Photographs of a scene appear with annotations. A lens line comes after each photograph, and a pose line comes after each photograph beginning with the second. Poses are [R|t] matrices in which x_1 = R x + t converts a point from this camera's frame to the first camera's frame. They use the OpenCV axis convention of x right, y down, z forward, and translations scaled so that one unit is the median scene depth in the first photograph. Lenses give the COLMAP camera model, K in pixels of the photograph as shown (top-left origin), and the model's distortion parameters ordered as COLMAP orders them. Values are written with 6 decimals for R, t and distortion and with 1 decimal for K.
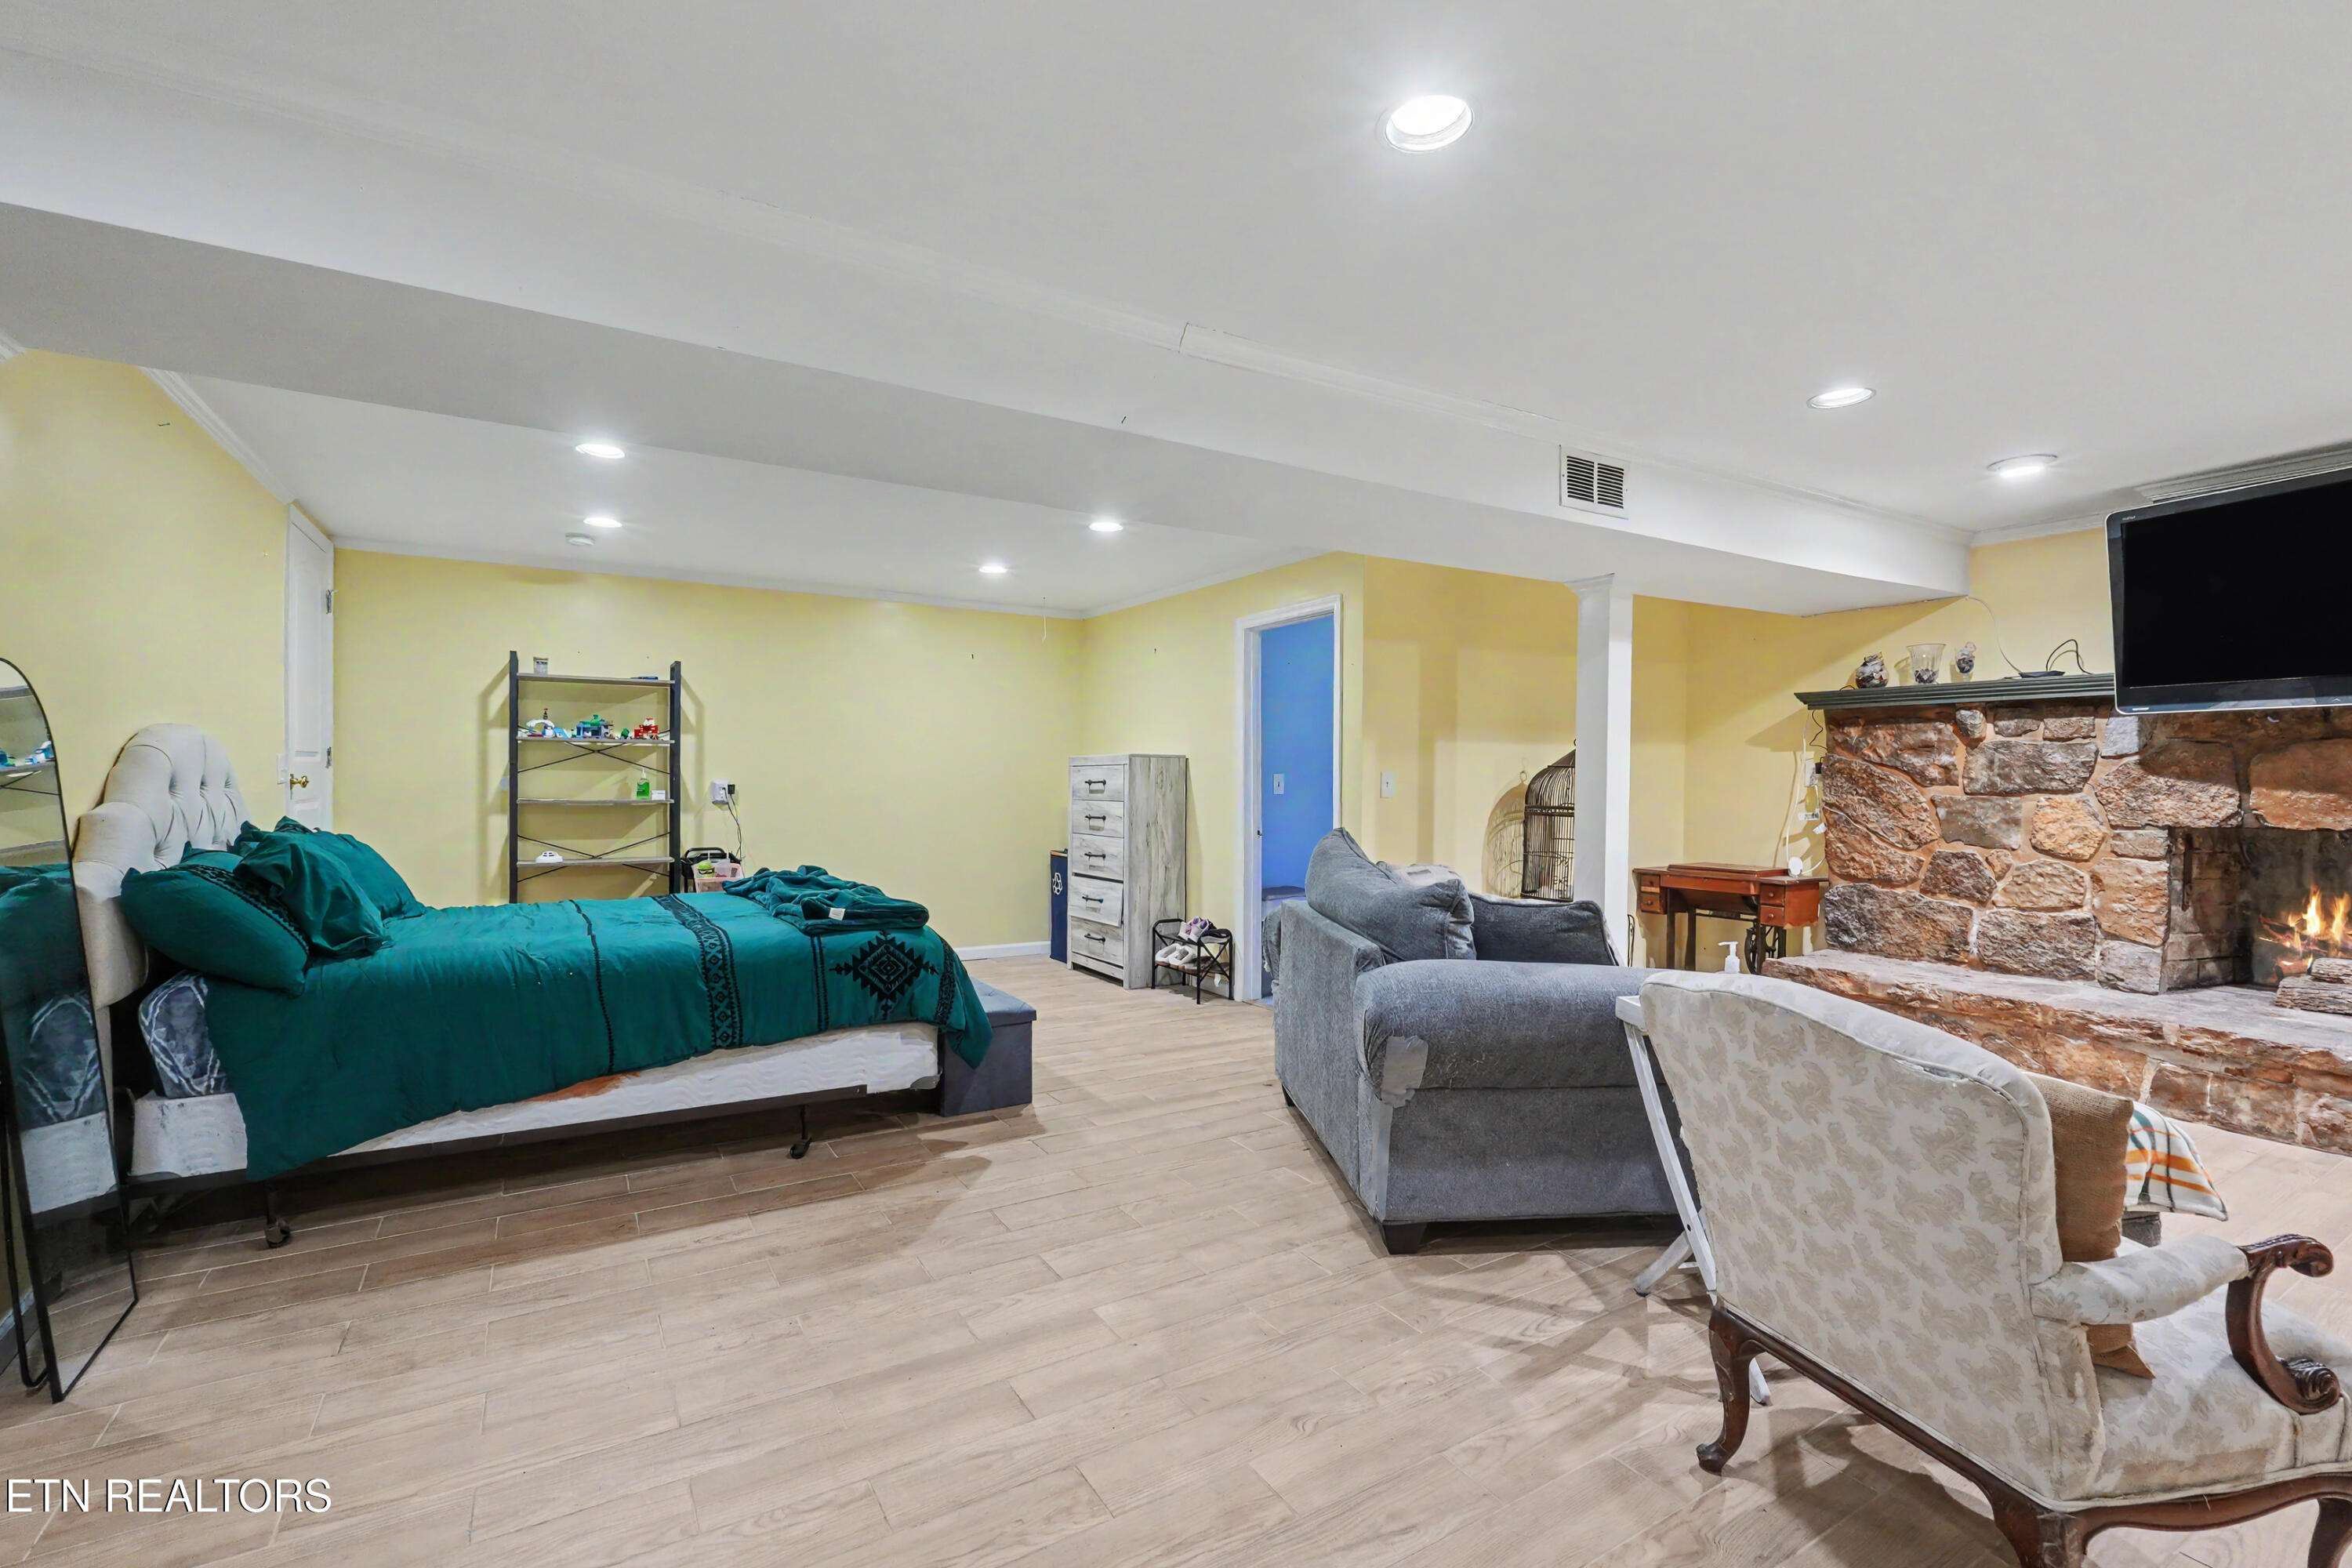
lens RADIAL K [[1027.3, 0, 1178.5], [0, 1027.3, 794.3], [0, 0, 1]] dist [-0.000786, -0.000212]
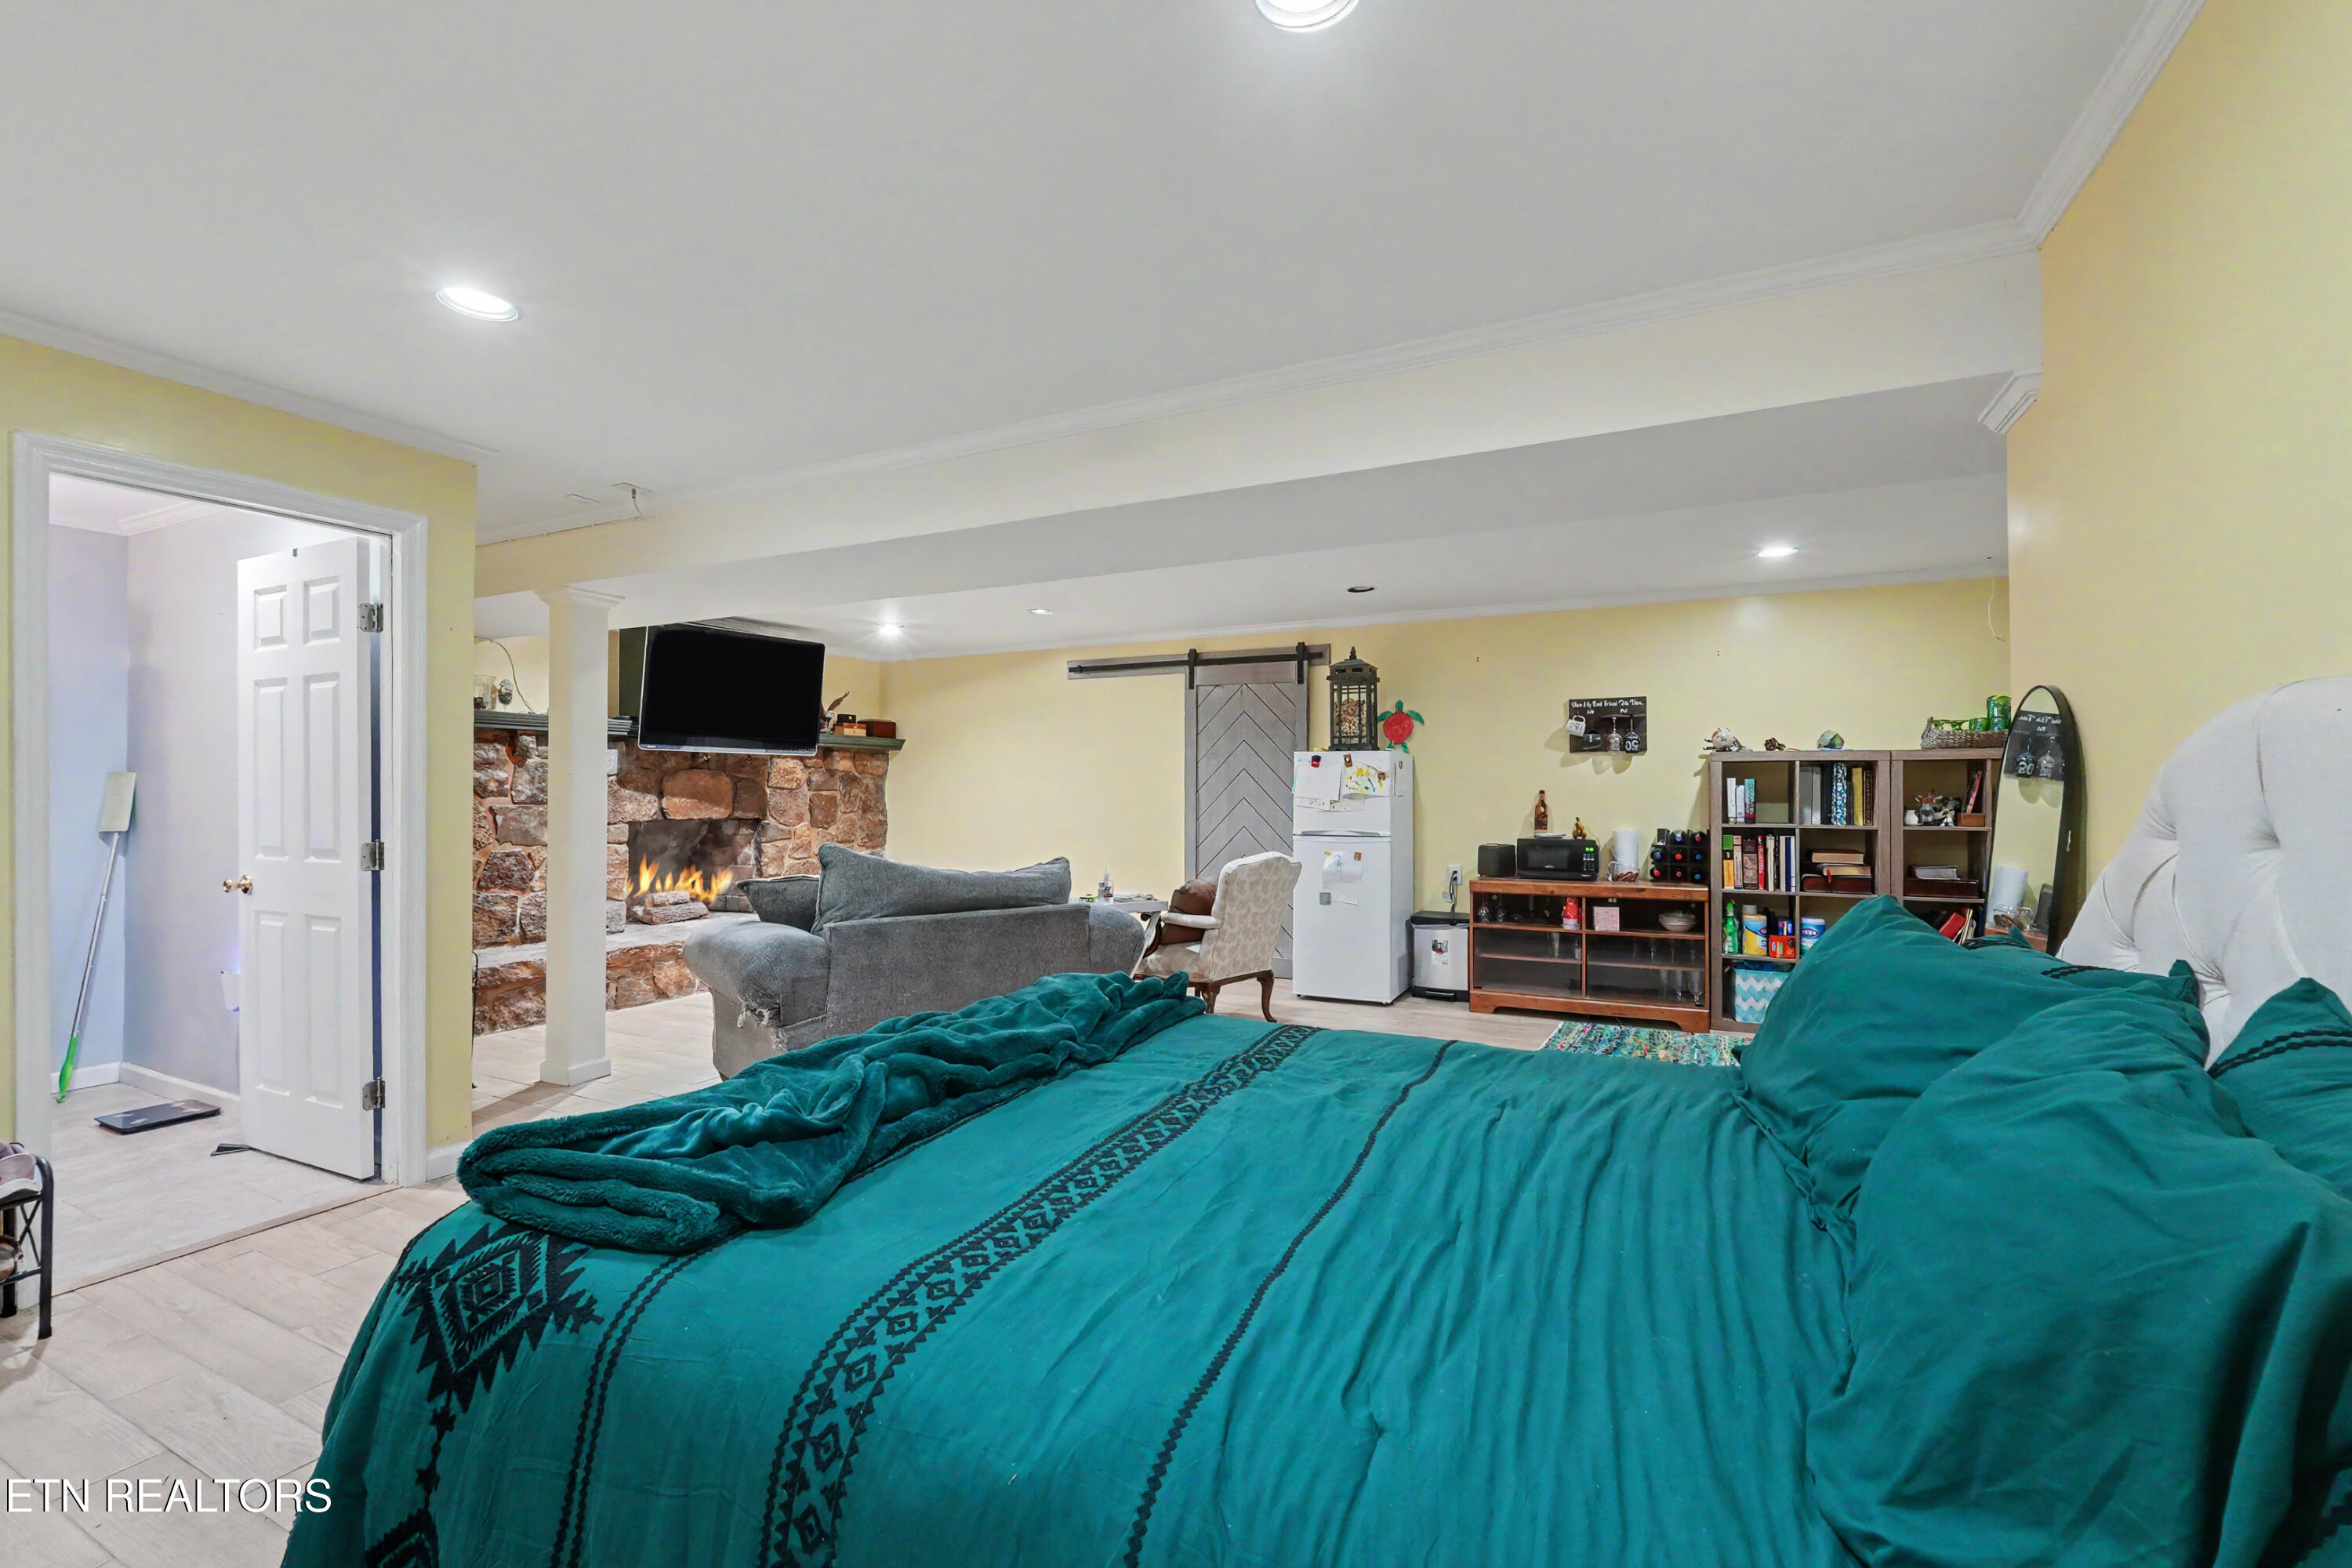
lens RADIAL K [[1000.2, 0, 1176.0], [0, 1000.2, 784.0], [0, 0, 1]] dist [-0.006695, -0.000169]
pose [[-0.529658, 0.002268, 0.848208, -0.678434], [0.009459, 0.999950, 0.003233, -0.020483], [-0.848158, 0.009735, -0.529653, 0.983654]]
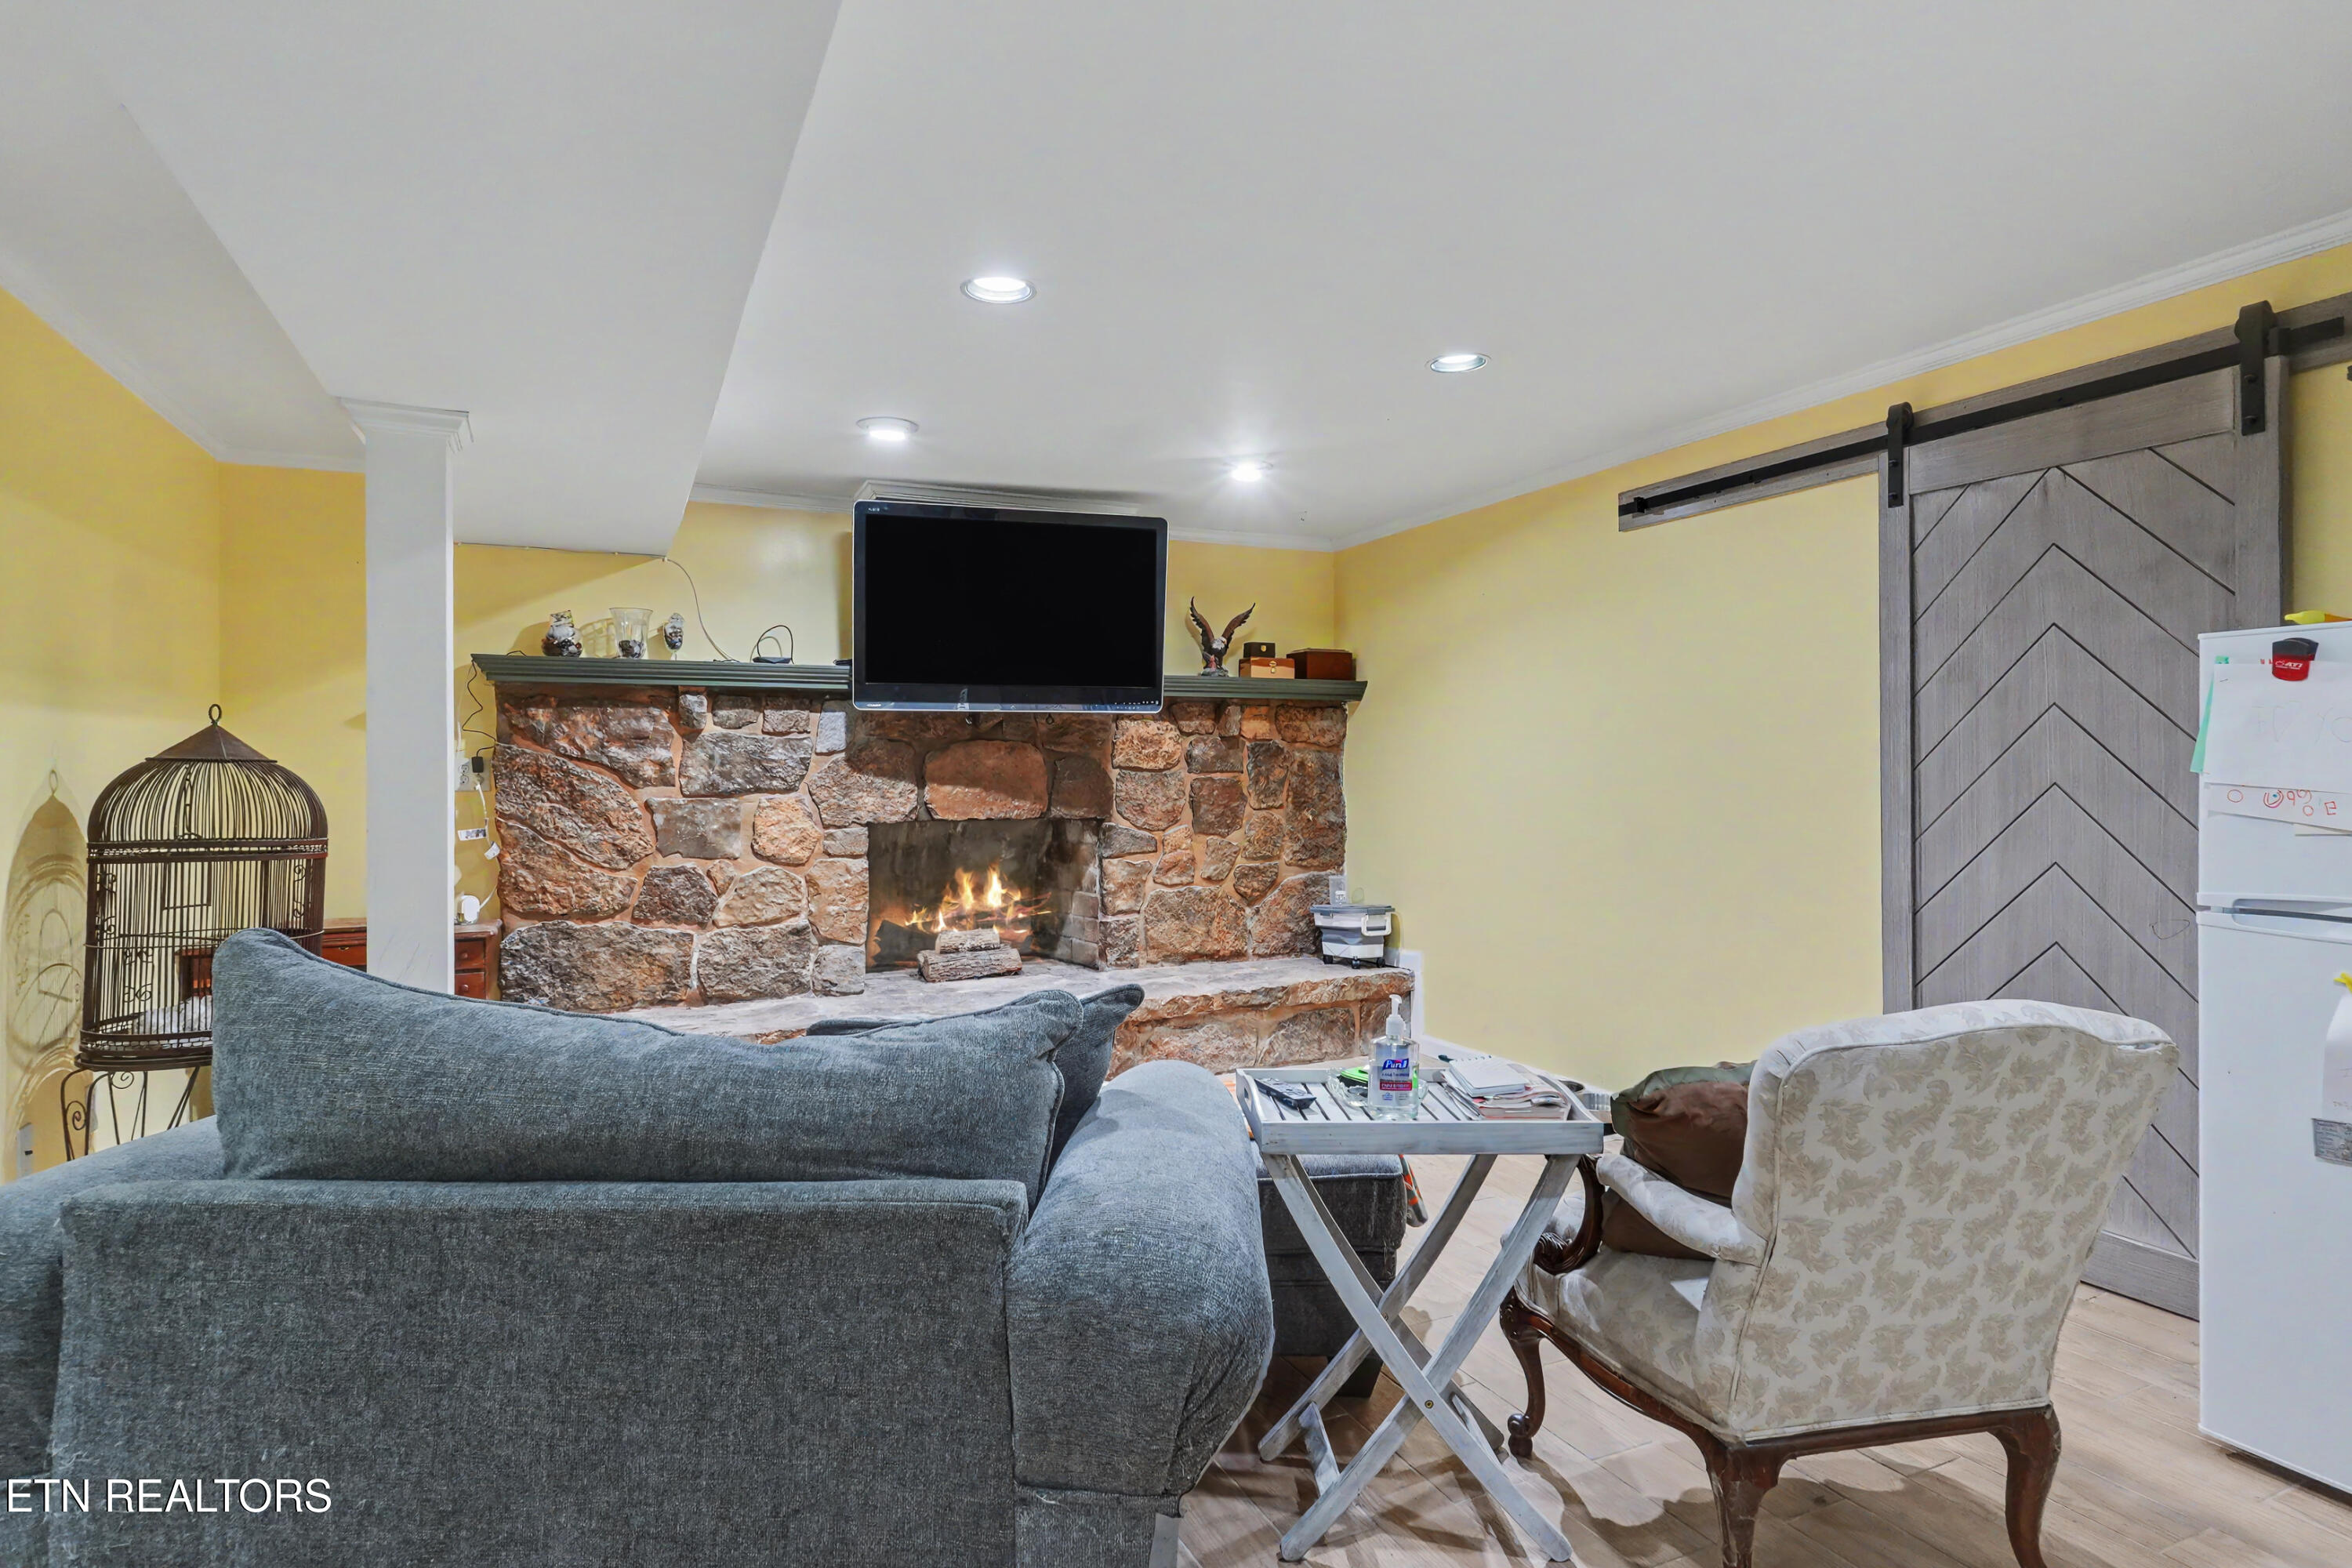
lens RADIAL K [[1228.4, 0, 1171.7], [0, 1228.4, 769.6], [0, 0, 1]] dist [-0.000612, 0.000376]
pose [[0.105350, -0.001560, 0.994434, -0.180782], [0.023099, 0.999733, -0.000879, -0.012058], [-0.994167, 0.023063, 0.105358, 0.516528]]
